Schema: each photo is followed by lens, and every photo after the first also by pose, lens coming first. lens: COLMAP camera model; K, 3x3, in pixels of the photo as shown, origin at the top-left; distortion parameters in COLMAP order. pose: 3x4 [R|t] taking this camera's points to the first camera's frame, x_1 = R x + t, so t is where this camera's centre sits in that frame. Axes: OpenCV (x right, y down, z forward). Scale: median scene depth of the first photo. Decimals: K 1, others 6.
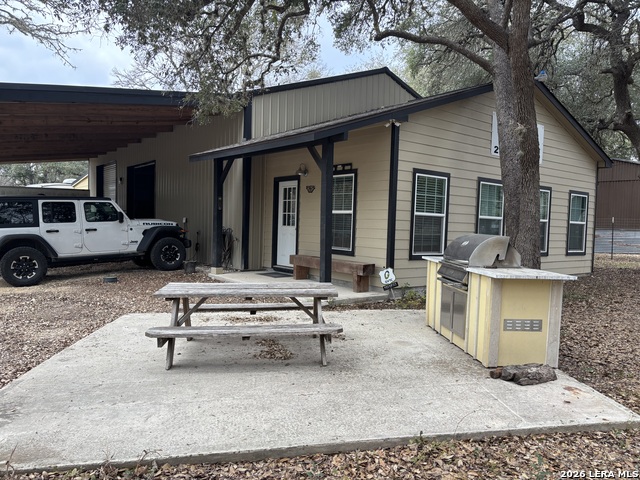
lens RADIAL K [[479.1, 0, 321.4], [0, 479.1, 239.5], [0, 0, 1]] dist [0.045289, 0.000505]
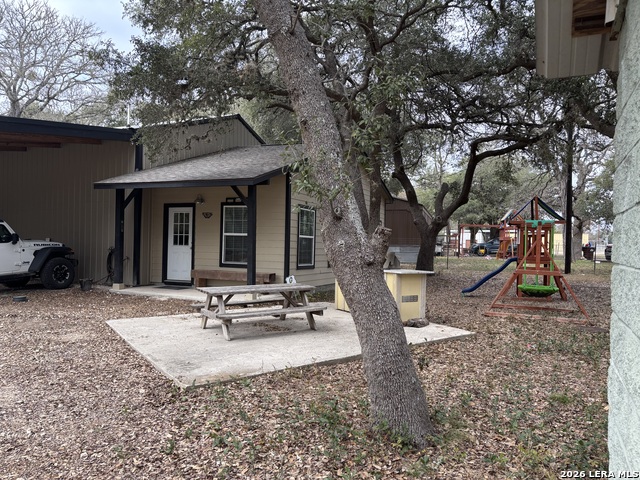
lens RADIAL K [[479.1, 0, 320.7], [0, 479.1, 240.6], [0, 0, 1]] dist [0.045289, 0.000505]
pose [[0.889204, -0.003370, 0.457499, -0.316486], [0.018993, 0.999383, -0.029554, 0.000951], [-0.457117, 0.034969, 0.888719, -0.212372]]
